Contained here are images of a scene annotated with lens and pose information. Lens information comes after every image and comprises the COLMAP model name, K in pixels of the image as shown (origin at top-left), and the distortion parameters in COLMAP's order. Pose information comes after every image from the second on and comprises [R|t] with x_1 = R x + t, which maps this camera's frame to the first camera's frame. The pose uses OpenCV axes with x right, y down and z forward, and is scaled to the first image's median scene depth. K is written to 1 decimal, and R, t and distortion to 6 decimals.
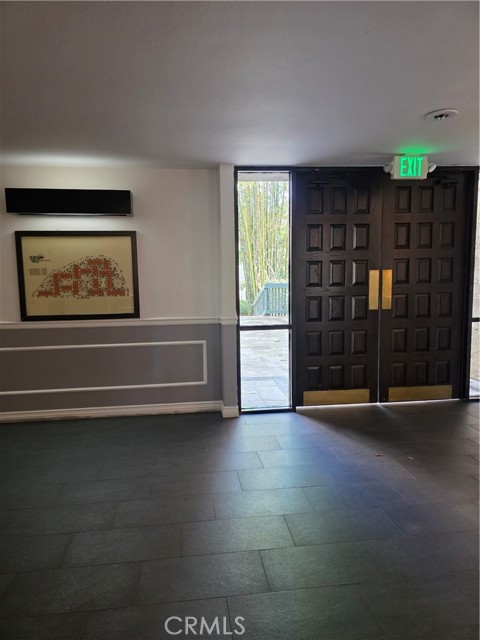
lens RADIAL K [[430.2, 0, 239.2], [0, 430.2, 322.8], [0, 0, 1]] dist [0.034678, -0.036185]
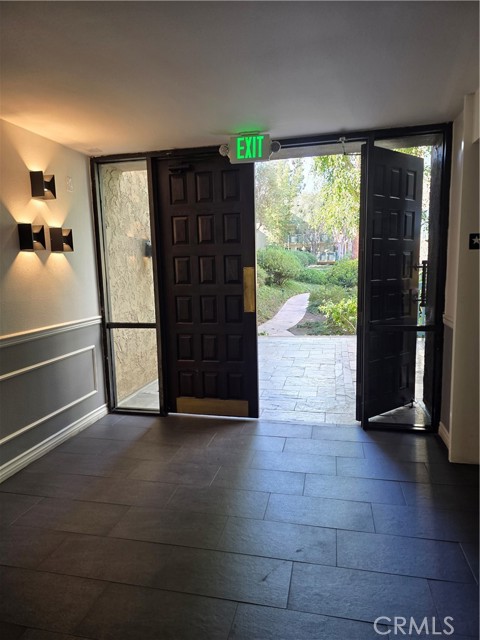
lens RADIAL K [[430.2, 0, 241.6], [0, 430.2, 319.1], [0, 0, 1]] dist [0.034678, -0.036185]
pose [[0.959498, 0.053754, -0.276539, 0.588582], [-0.053979, 0.998519, 0.006802, -0.022593], [0.276496, 0.008400, 0.960978, 0.159101]]
